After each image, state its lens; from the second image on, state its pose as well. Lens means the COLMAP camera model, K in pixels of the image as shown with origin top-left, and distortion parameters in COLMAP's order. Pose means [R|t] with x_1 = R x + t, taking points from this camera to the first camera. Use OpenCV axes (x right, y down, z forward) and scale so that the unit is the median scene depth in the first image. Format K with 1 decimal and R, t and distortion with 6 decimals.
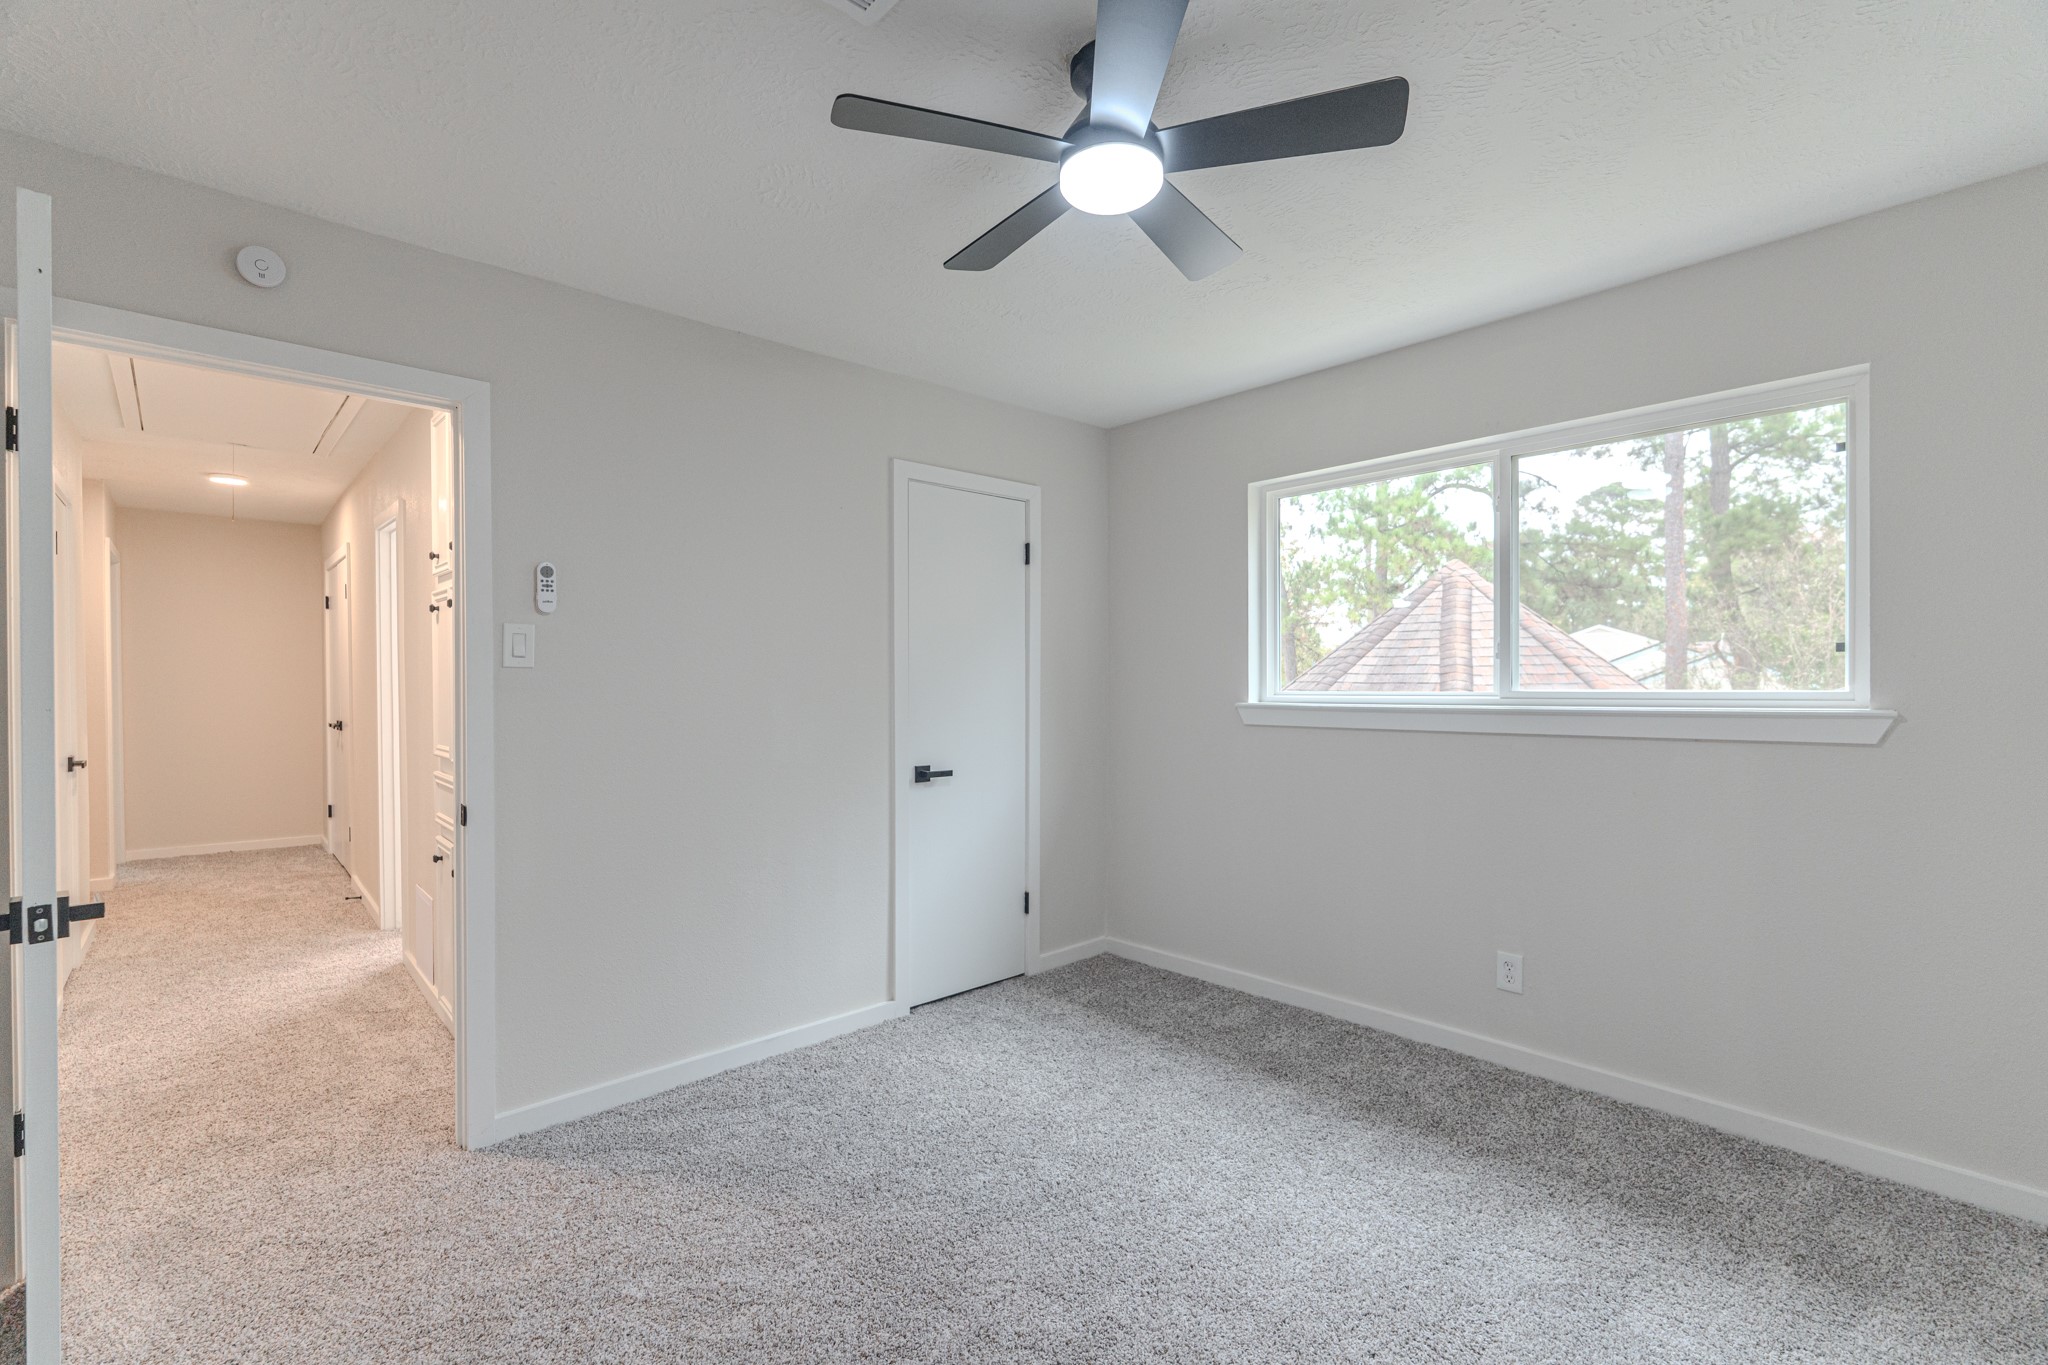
lens RADIAL K [[915.8, 0, 1009.2], [0, 915.8, 677.4], [0, 0, 1]] dist [-0.000499, -0.000945]
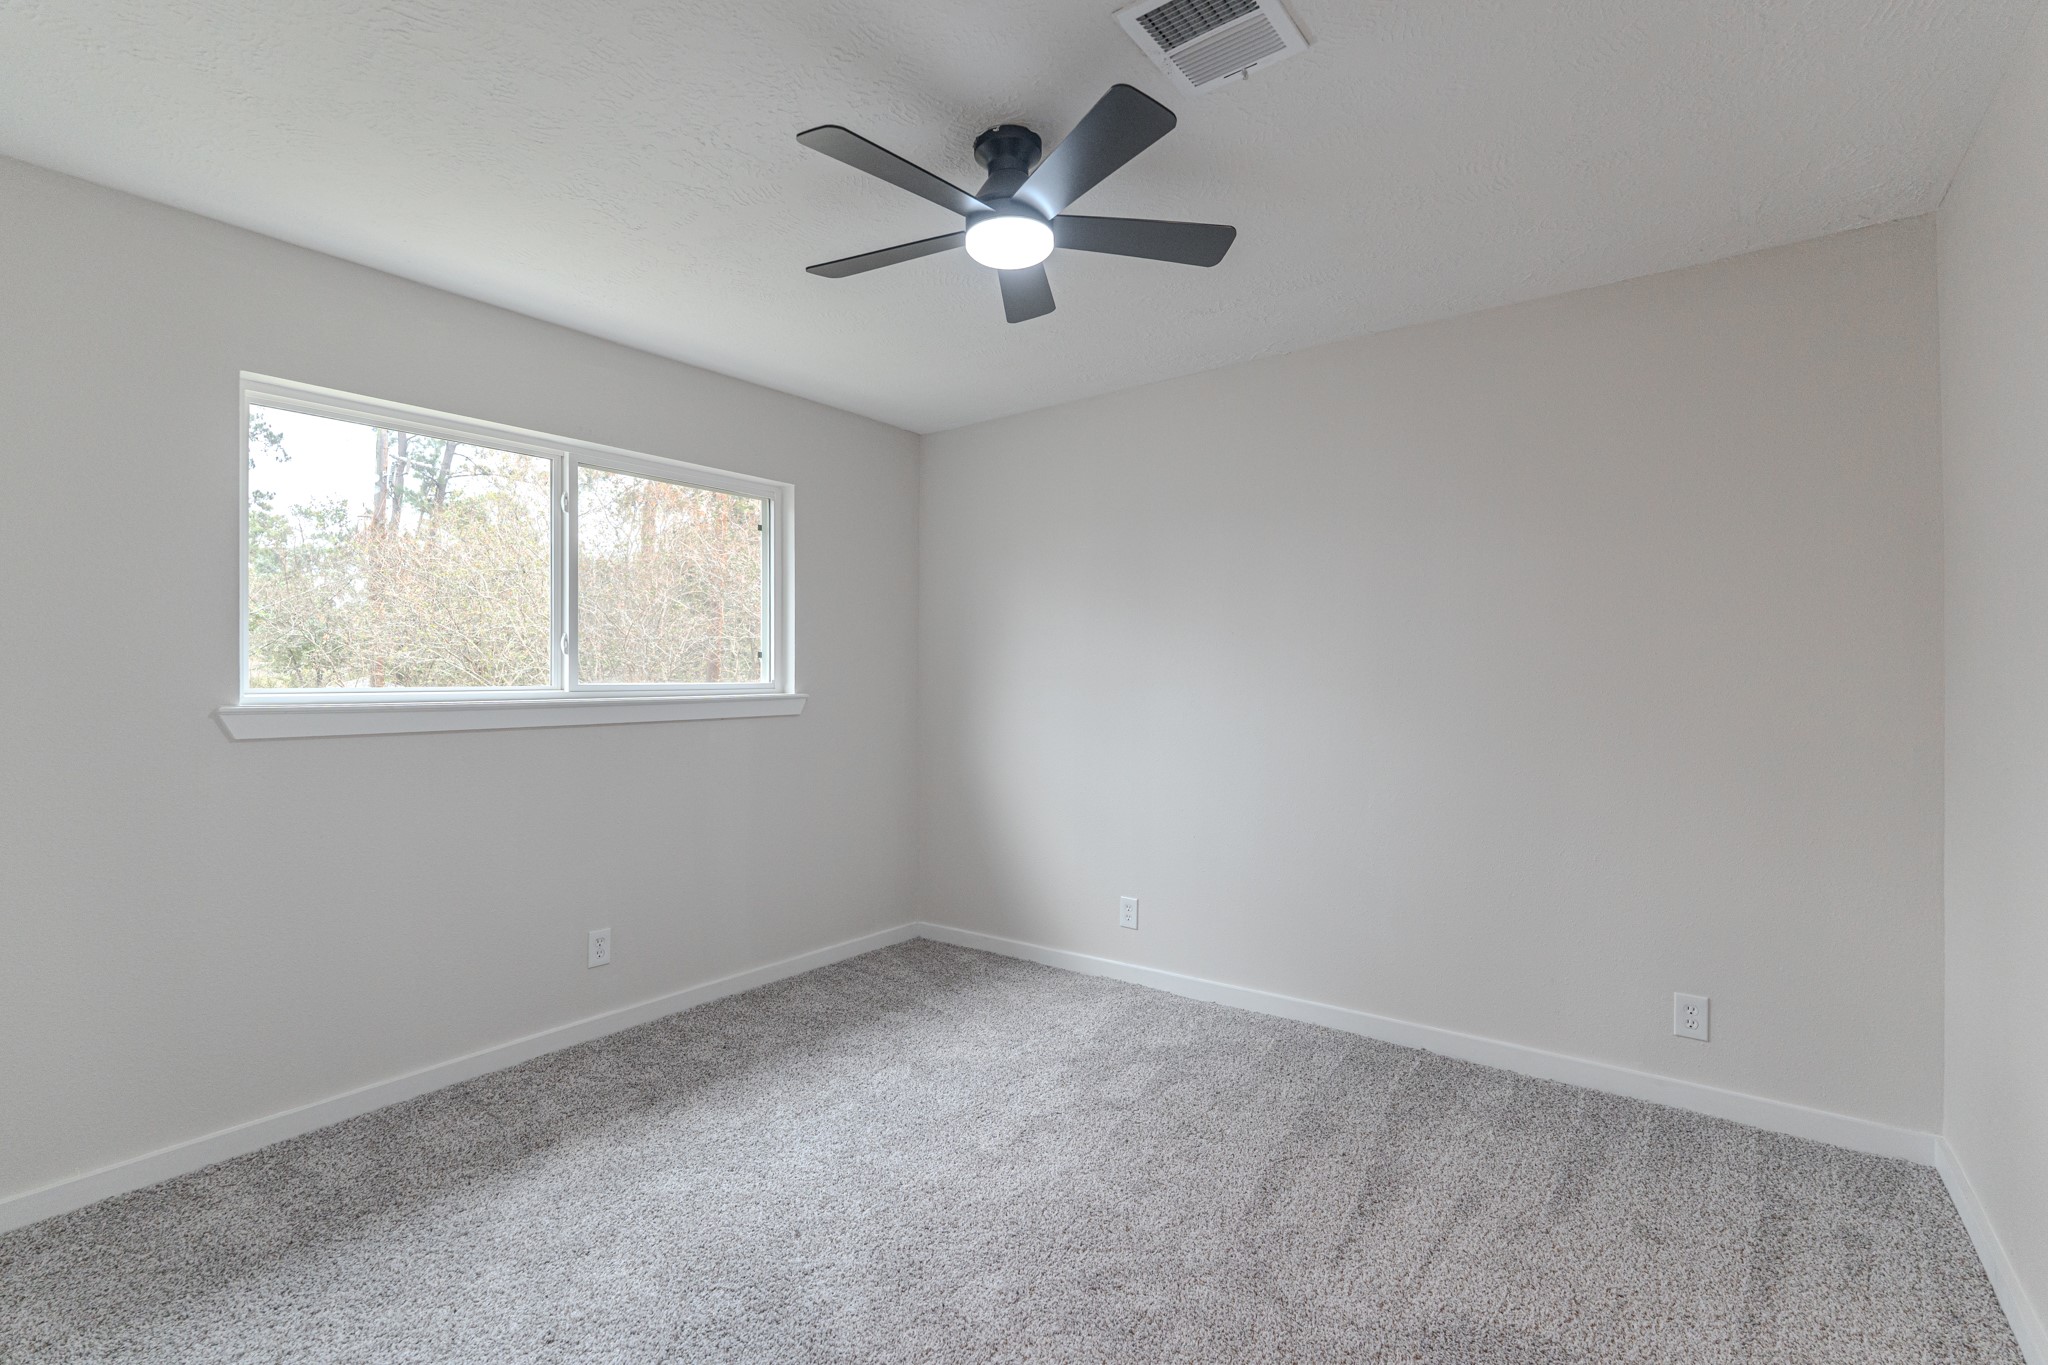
lens RADIAL K [[915.8, 0, 1024.7], [0, 915.8, 667.0], [0, 0, 1]] dist [-0.000499, -0.000945]
pose [[-0.193172, 0.020629, 0.980948, -0.568524], [0.001349, 0.999784, -0.020759, 0.016521], [-0.981164, -0.002687, -0.193158, 0.678071]]
